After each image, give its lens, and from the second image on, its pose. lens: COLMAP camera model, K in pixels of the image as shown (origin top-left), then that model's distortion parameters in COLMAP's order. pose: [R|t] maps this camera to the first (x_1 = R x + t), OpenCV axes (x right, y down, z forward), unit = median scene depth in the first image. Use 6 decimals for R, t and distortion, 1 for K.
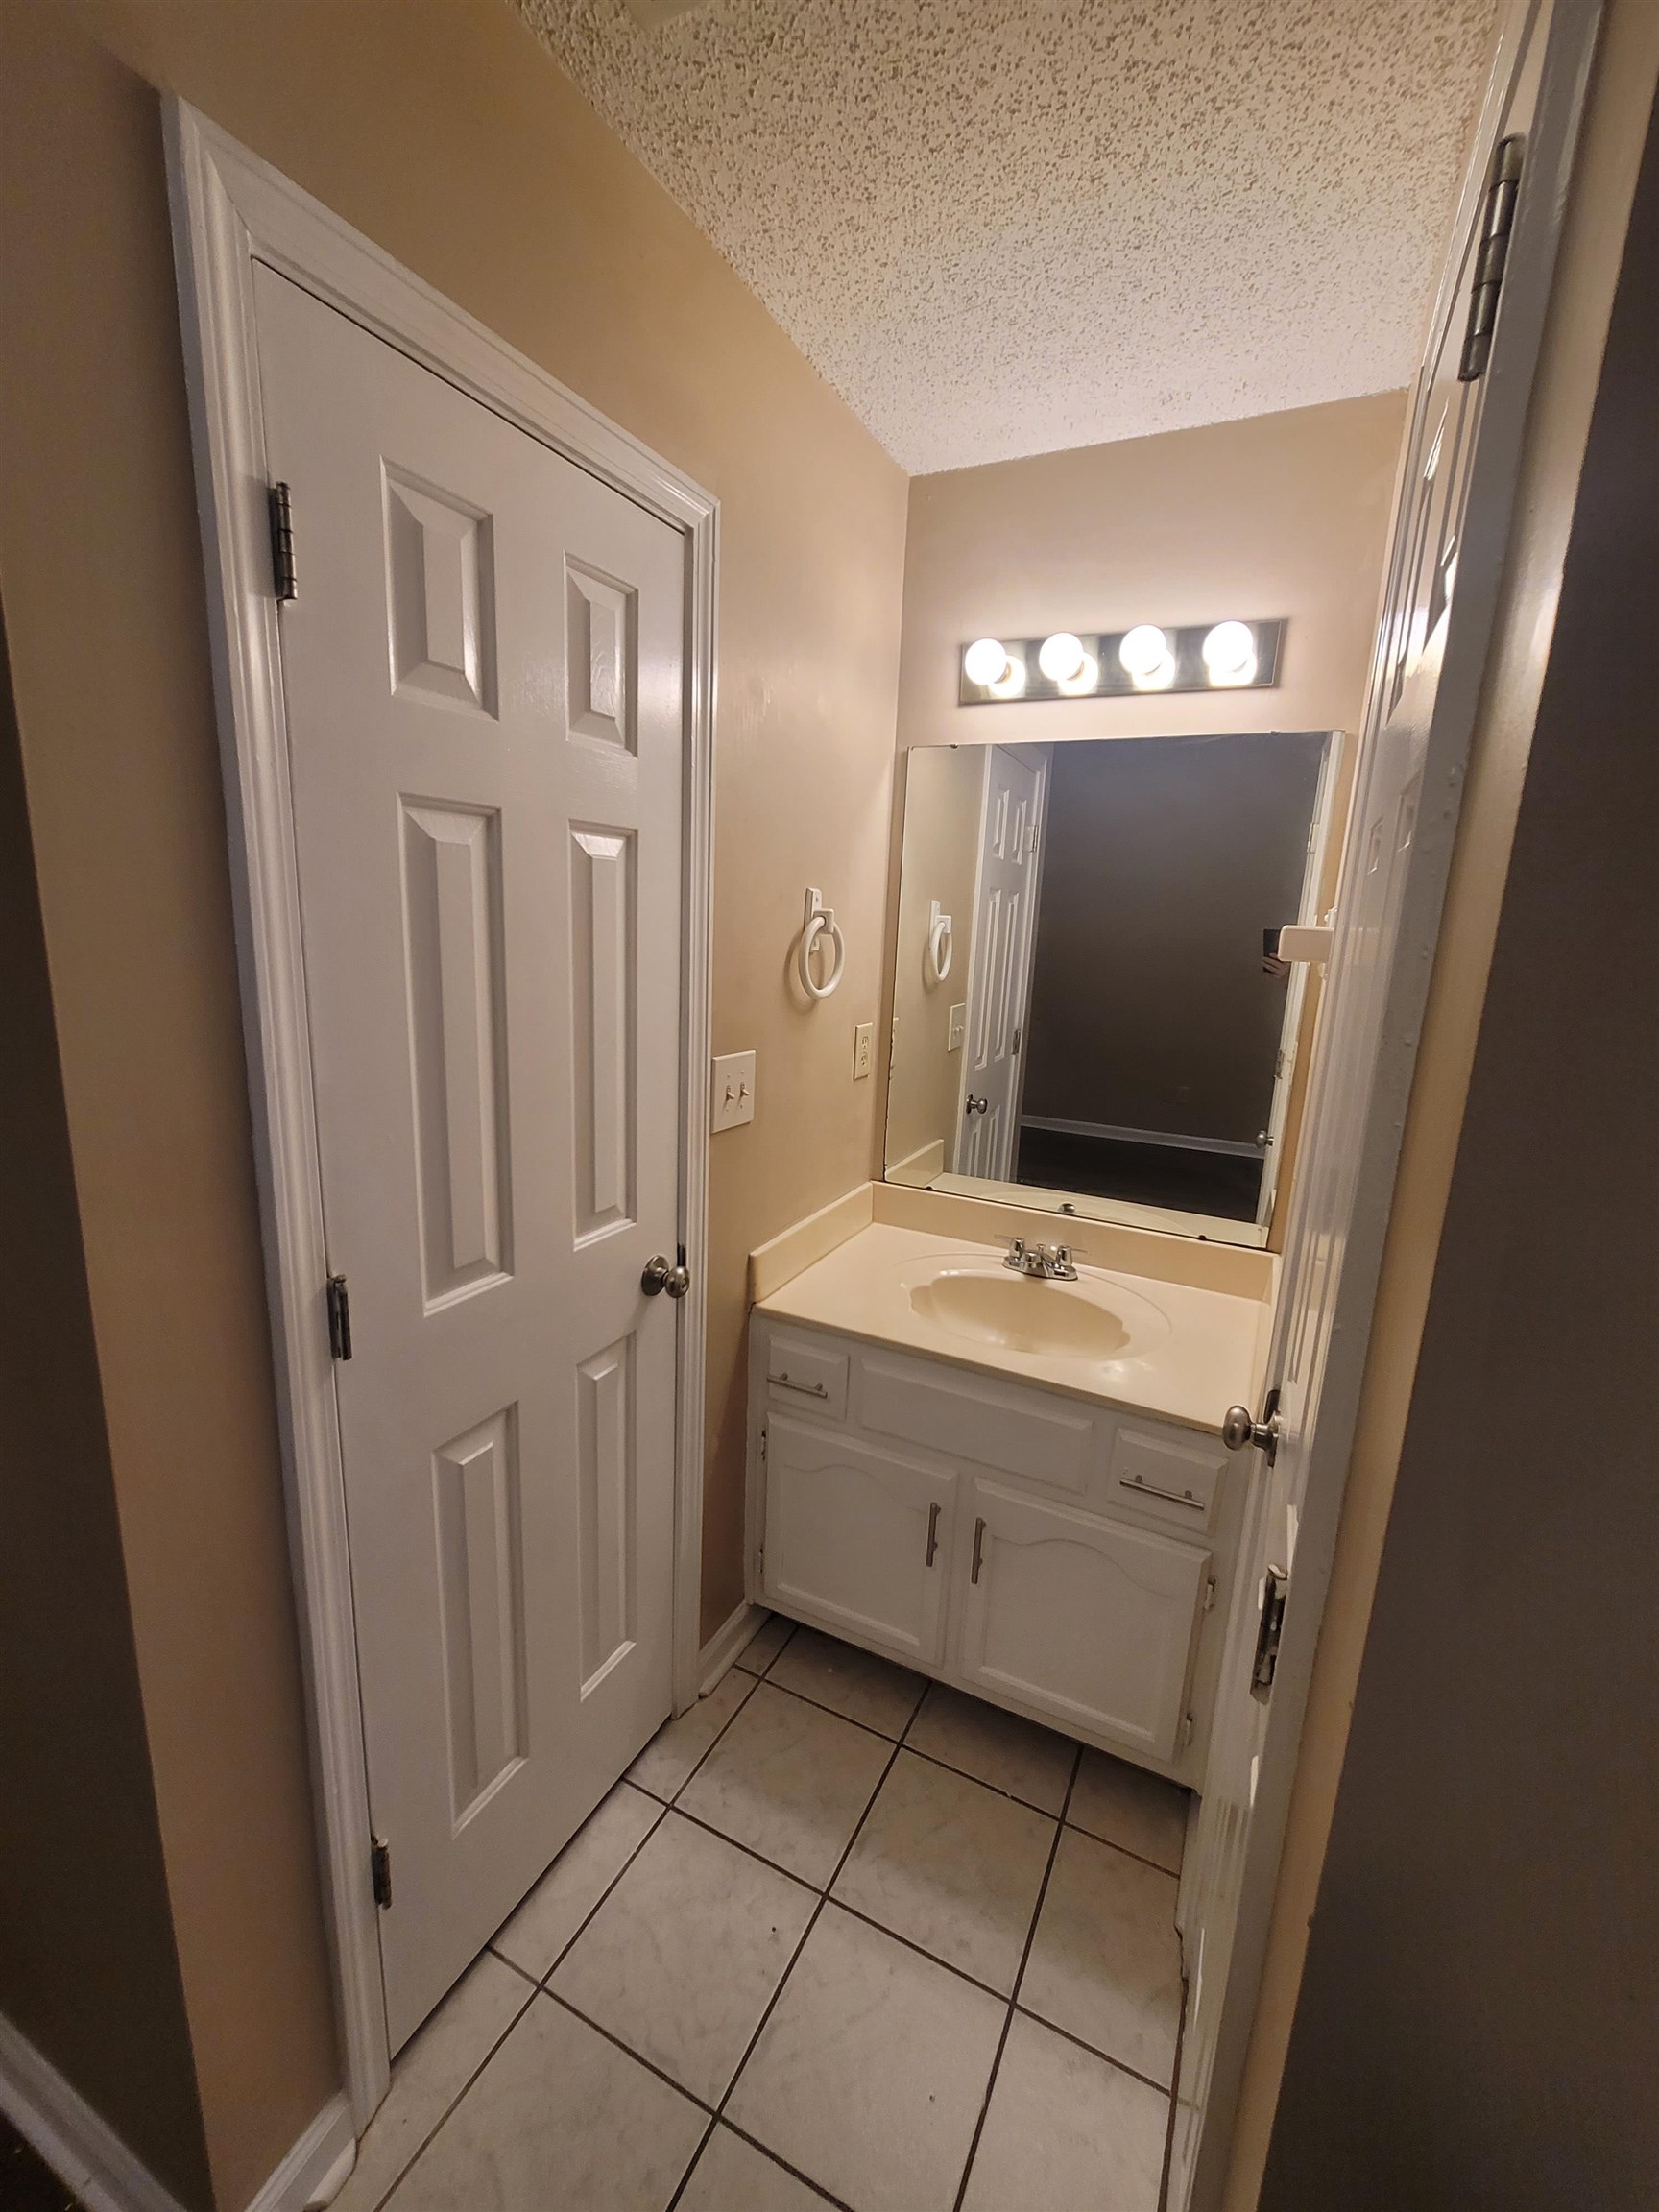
lens RADIAL K [[900.3, 0, 840.9], [0, 900.3, 1103.5], [0, 0, 1]] dist [-0.002299, 0.003470]
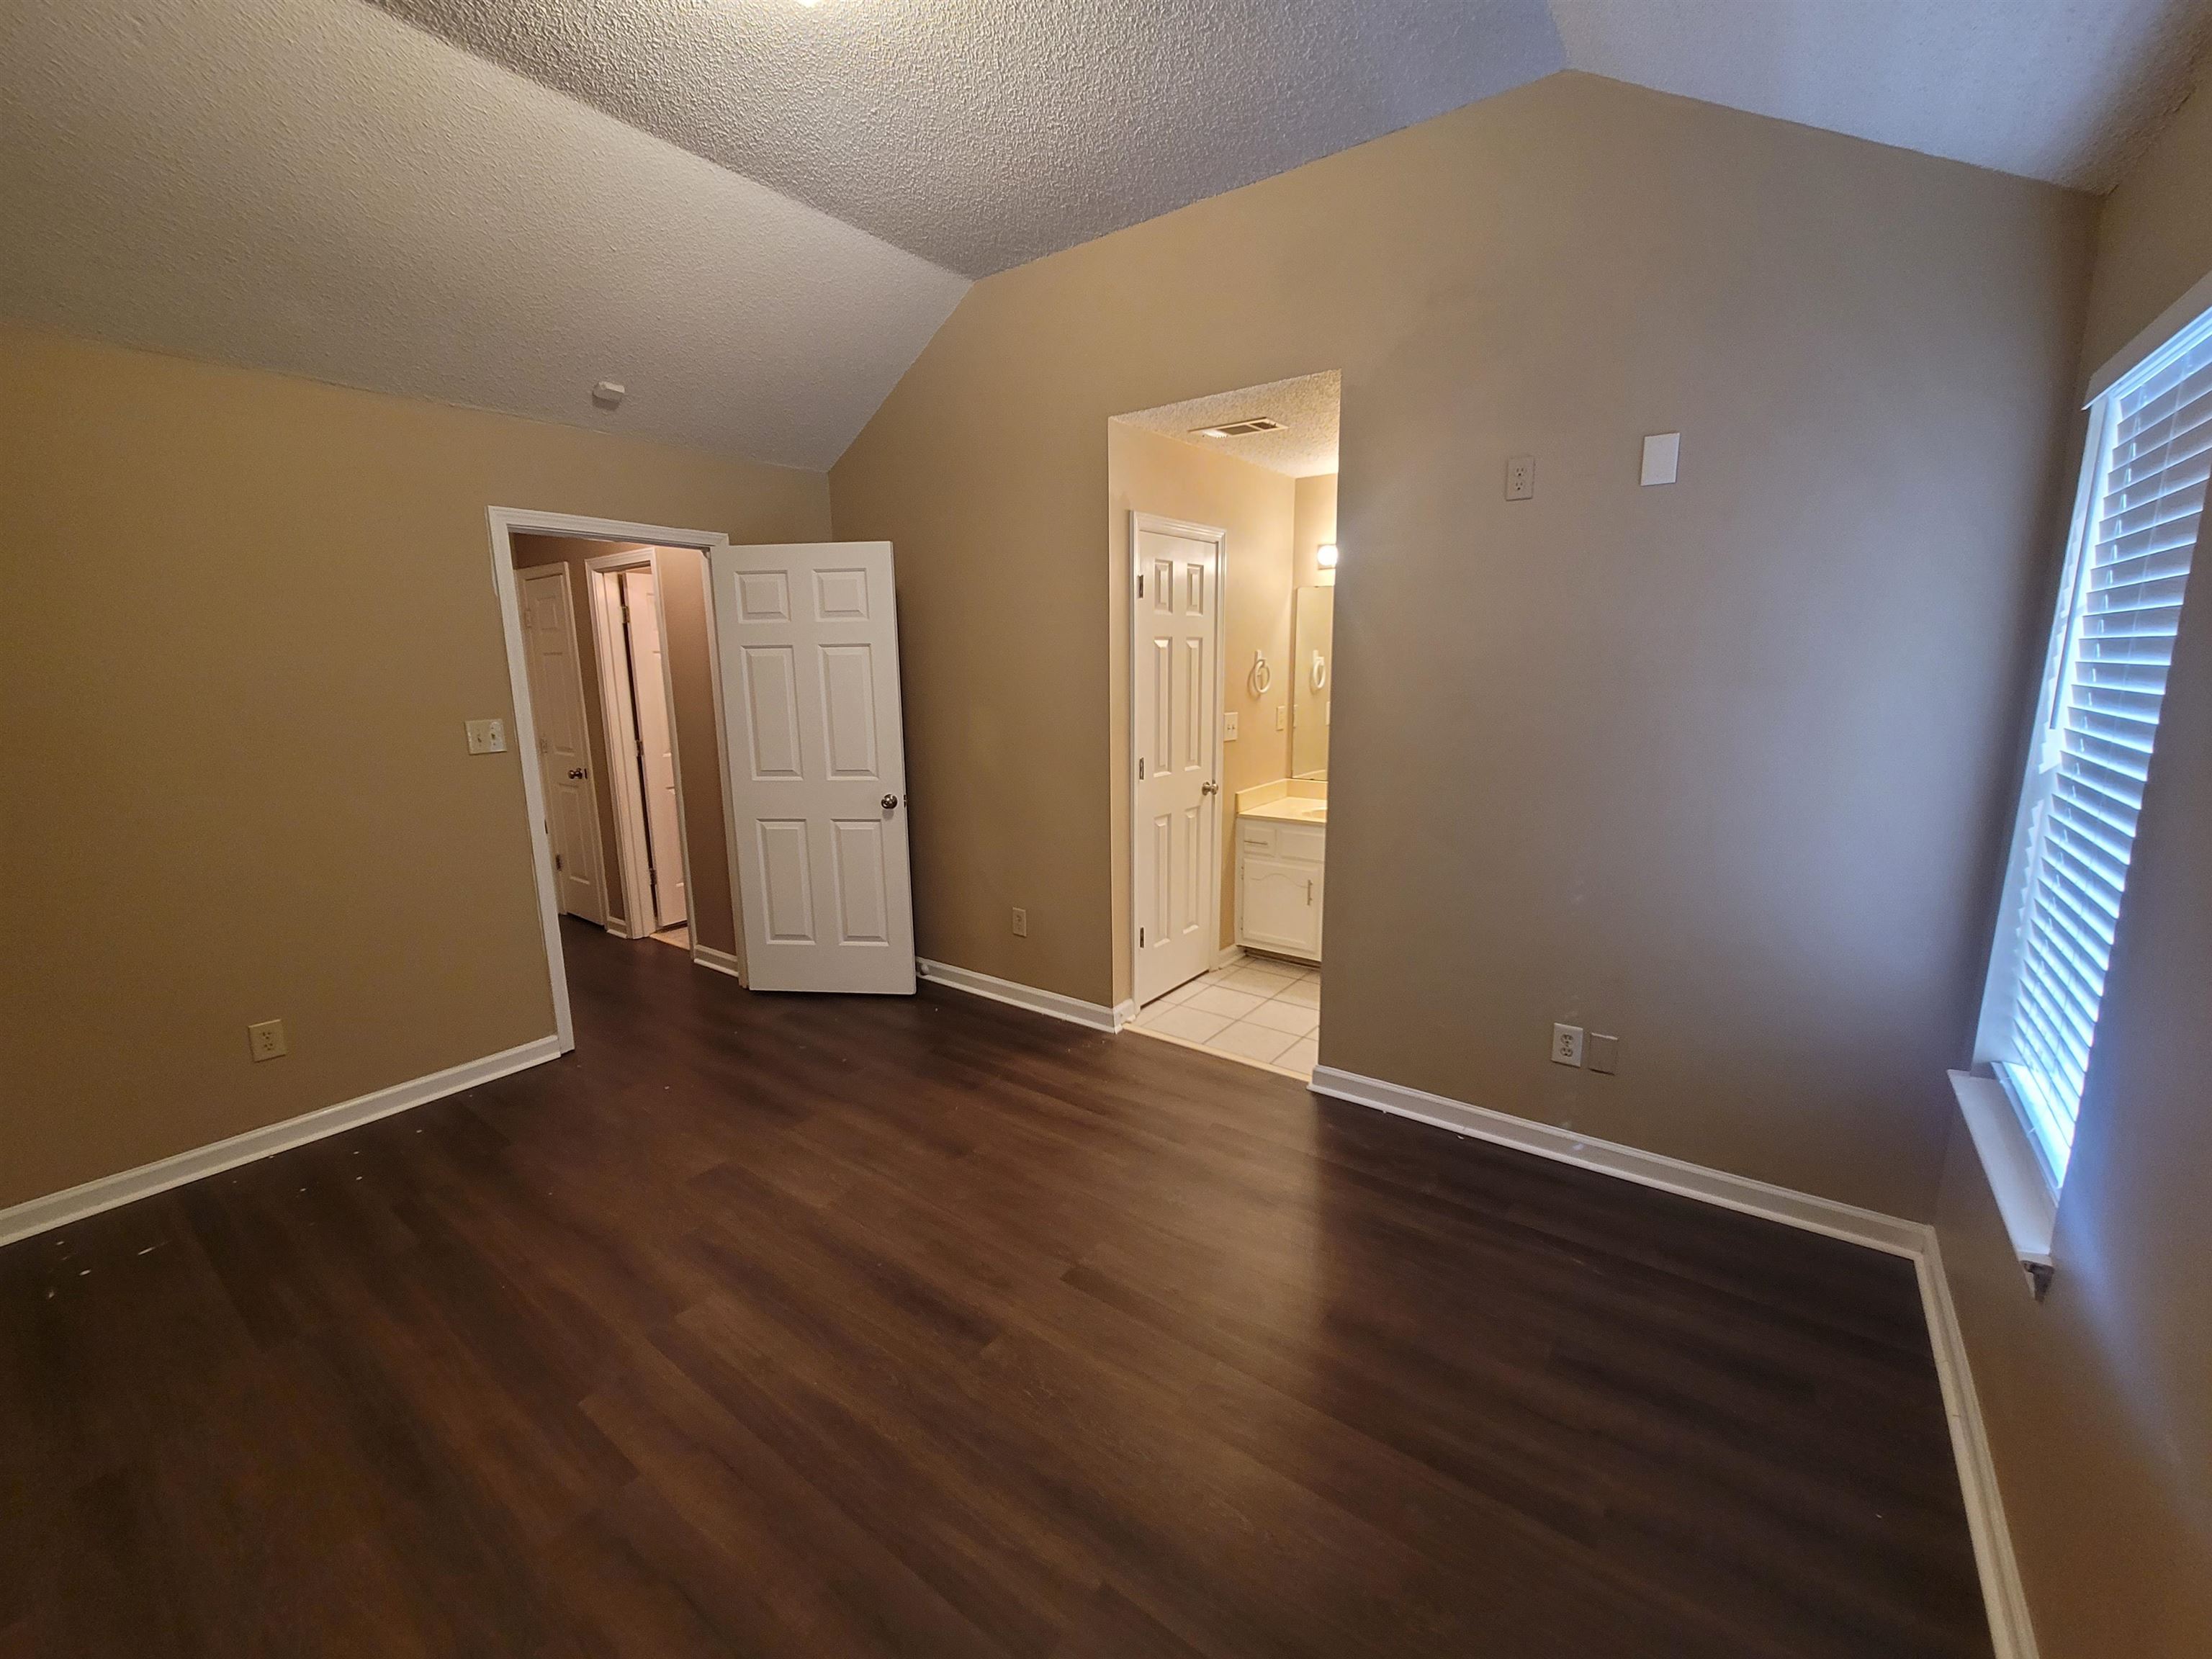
lens RADIAL K [[900.3, 0, 1093.7], [0, 900.3, 836.1], [0, 0, 1]] dist [-0.002299, 0.003470]
pose [[0.978510, -0.019937, -0.205231, 0.027781], [0.015648, 0.999624, -0.022501, 0.362615], [0.205603, 0.018806, 0.978455, -1.701768]]
